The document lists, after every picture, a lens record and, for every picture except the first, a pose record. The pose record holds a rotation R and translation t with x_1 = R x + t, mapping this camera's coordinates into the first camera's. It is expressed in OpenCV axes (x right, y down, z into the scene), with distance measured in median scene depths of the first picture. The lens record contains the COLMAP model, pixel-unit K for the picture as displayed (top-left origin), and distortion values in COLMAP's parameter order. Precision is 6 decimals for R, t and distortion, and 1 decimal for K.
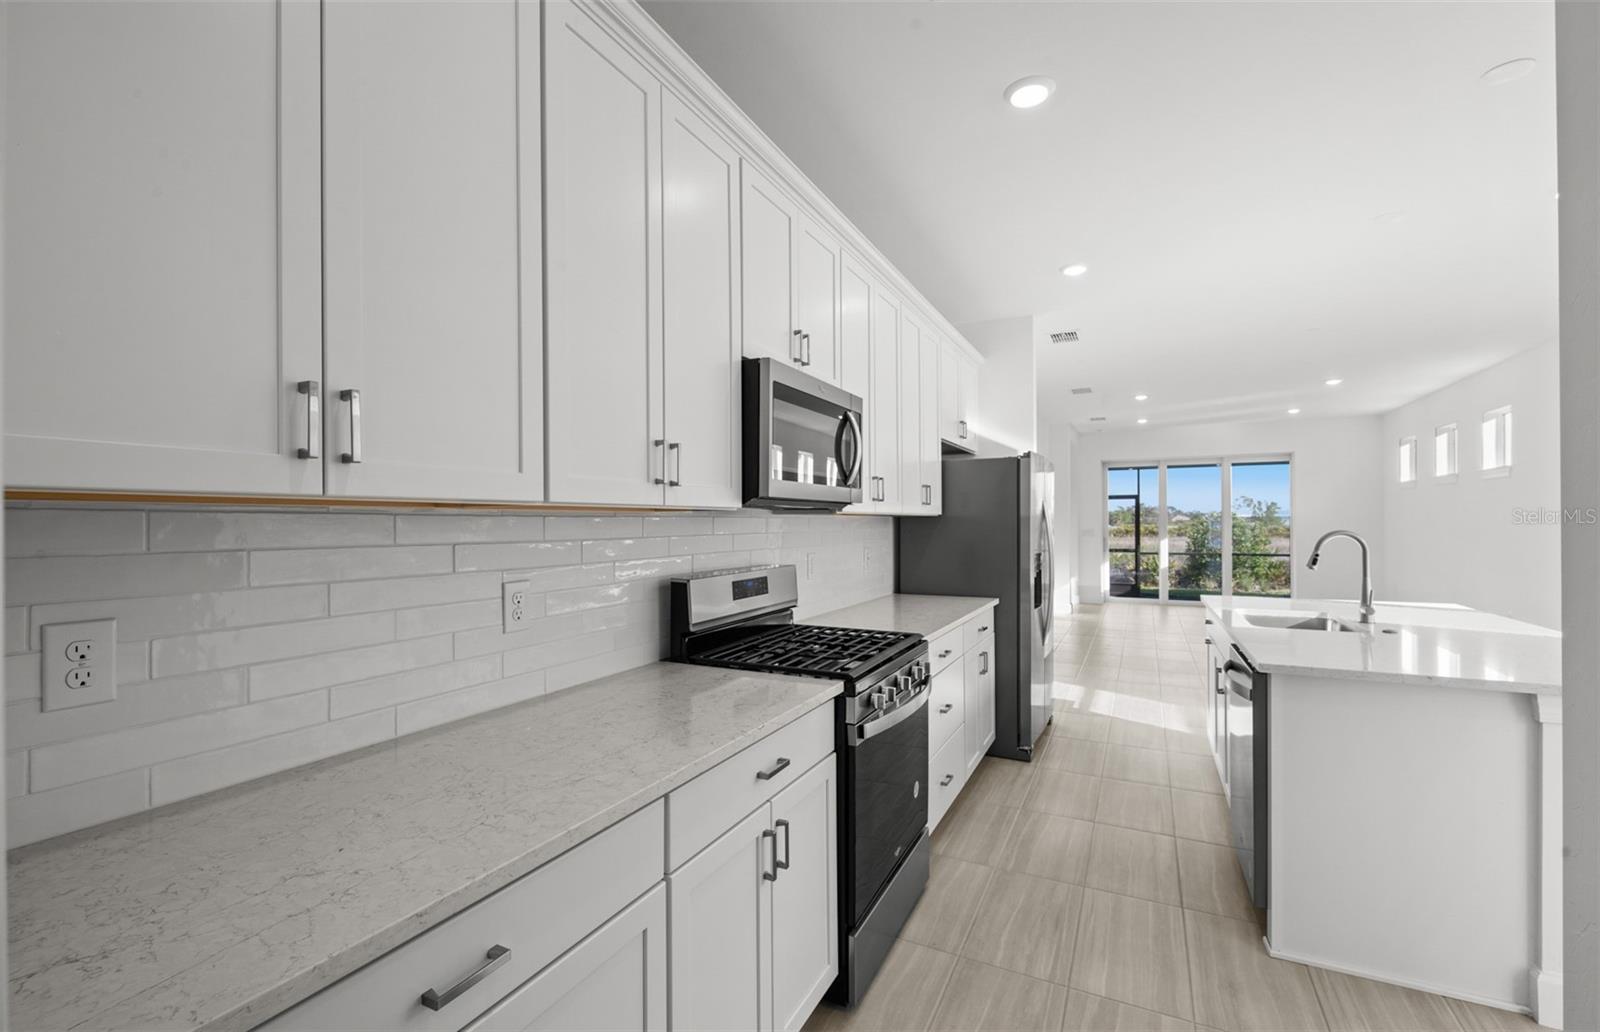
lens RADIAL K [[687.8, 0, 791.5], [0, 687.8, 515.0], [0, 0, 1]] dist [0.006823, -0.000411]
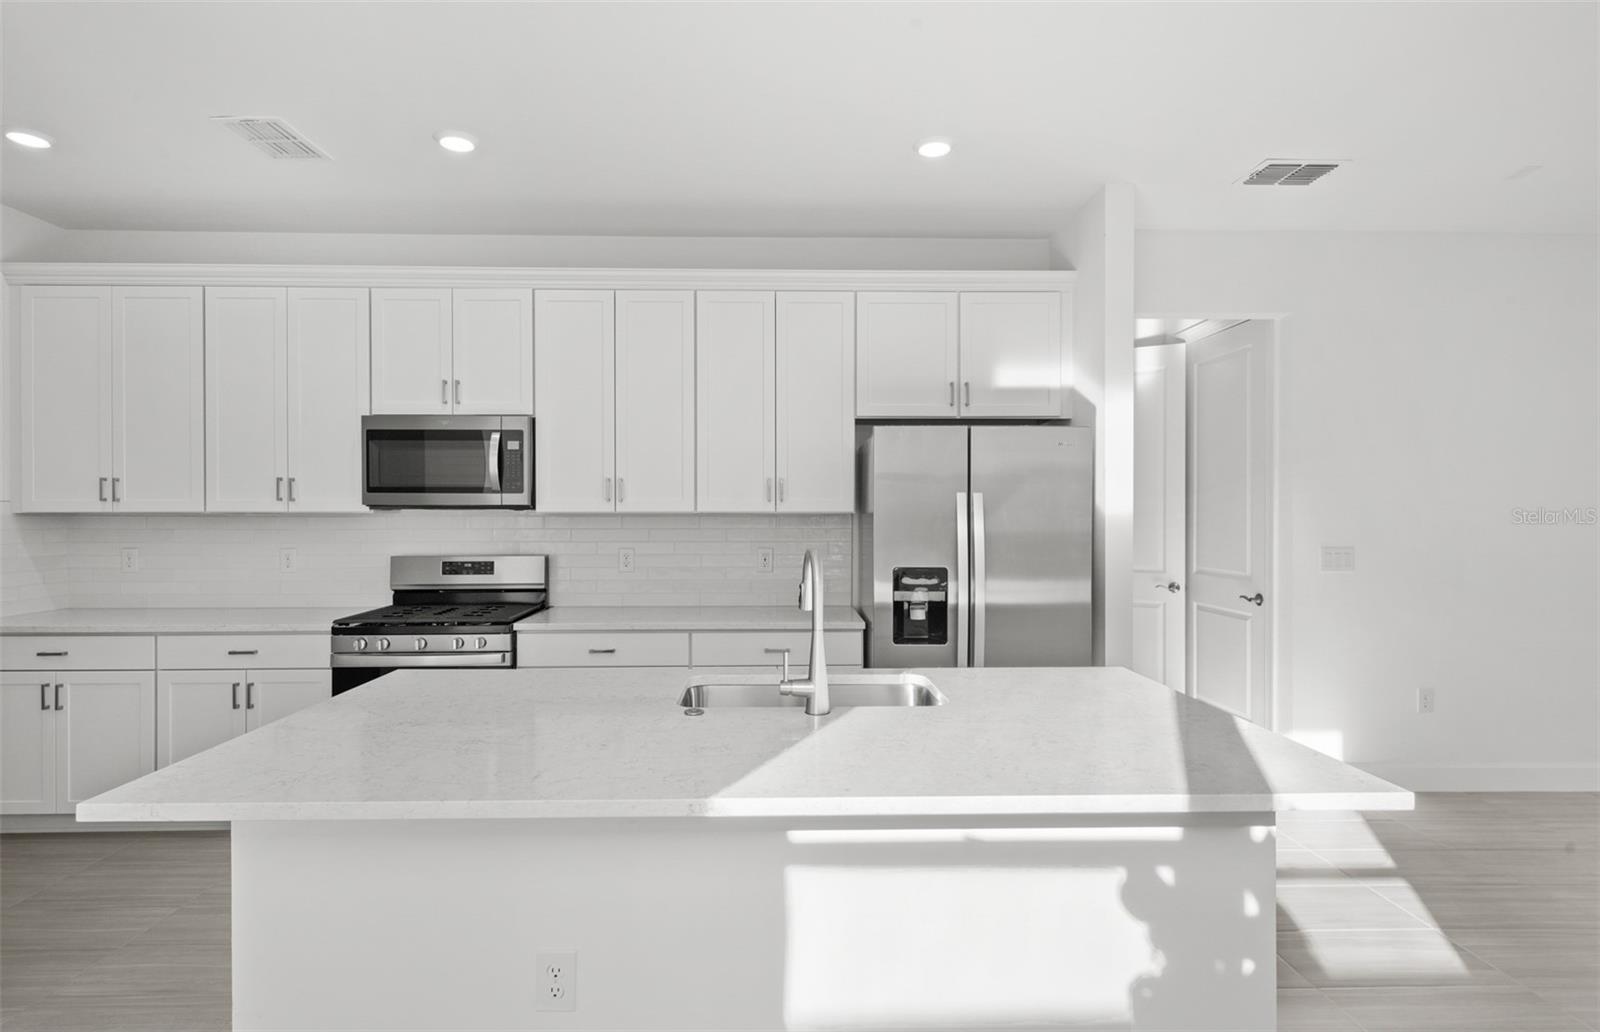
lens RADIAL K [[728.7, 0, 799.7], [0, 728.7, 528.6], [0, 0, 1]] dist [-0.008468, 0.000249]
pose [[0.473870, 0.021785, -0.880325, 0.944499], [0.010520, 0.999483, 0.030397, -0.007024], [0.880532, -0.023665, 0.473396, 0.545839]]
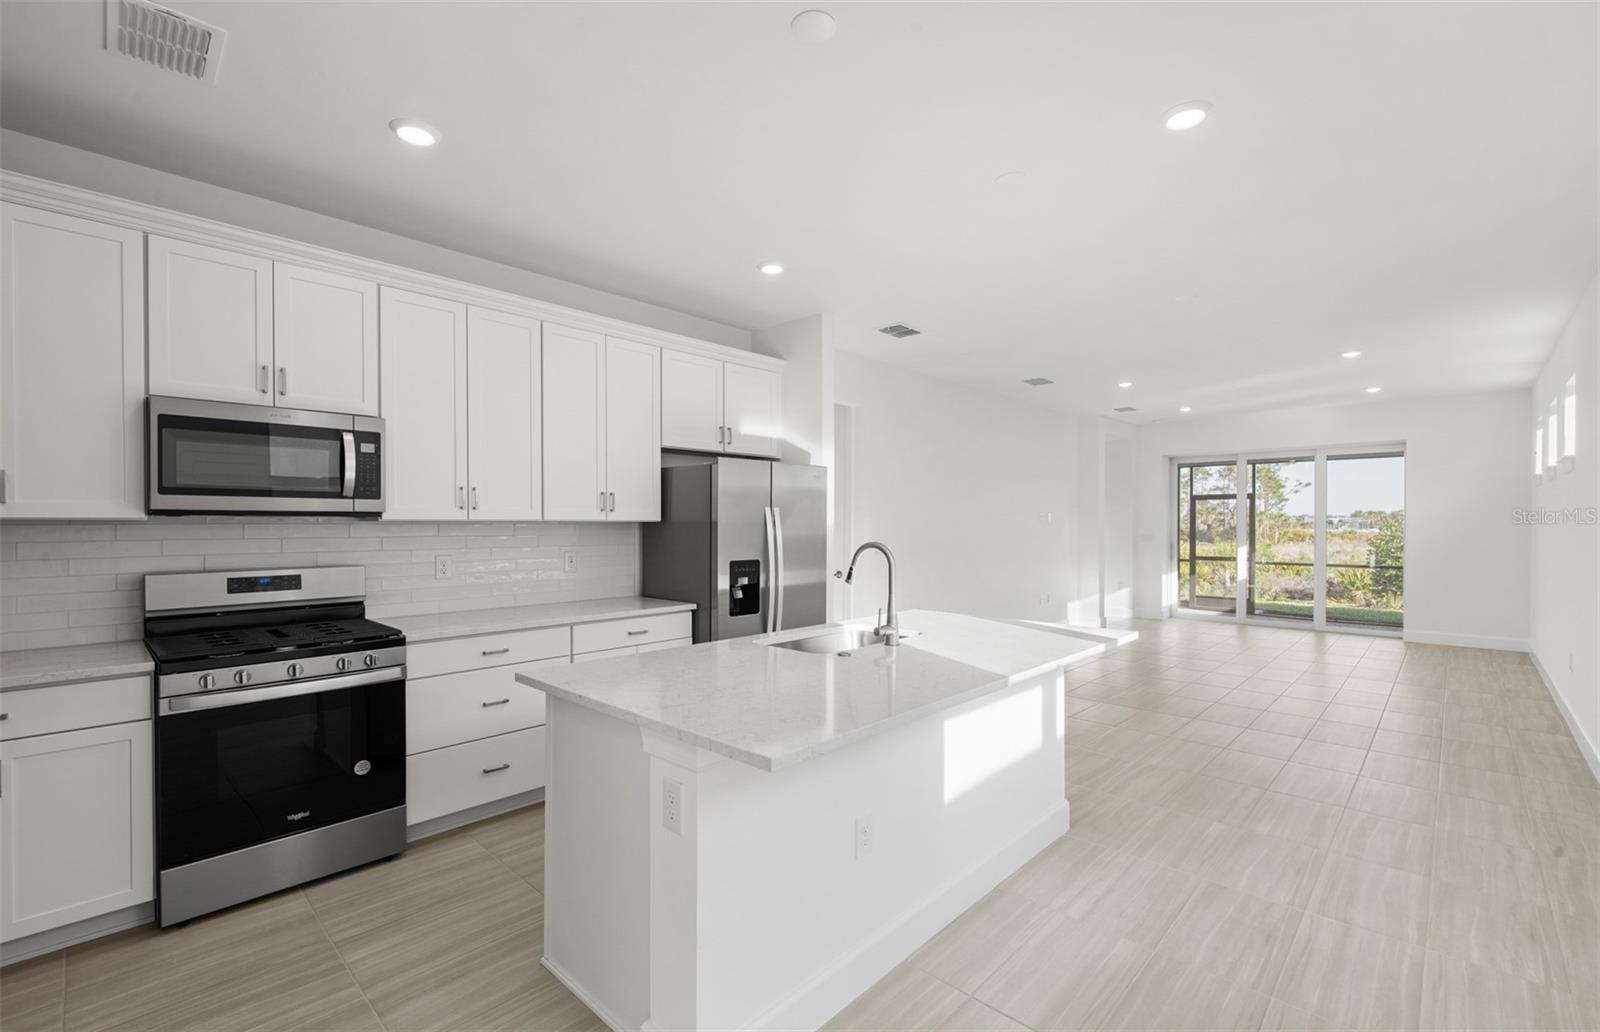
lens RADIAL K [[687.8, 0, 797.1], [0, 687.8, 525.1], [0, 0, 1]] dist [0.006823, -0.000411]
pose [[0.954663, 0.008195, -0.297576, 0.715545], [-0.003277, 0.999850, 0.017021, -0.012059], [0.297671, -0.015274, 0.954546, 0.082621]]
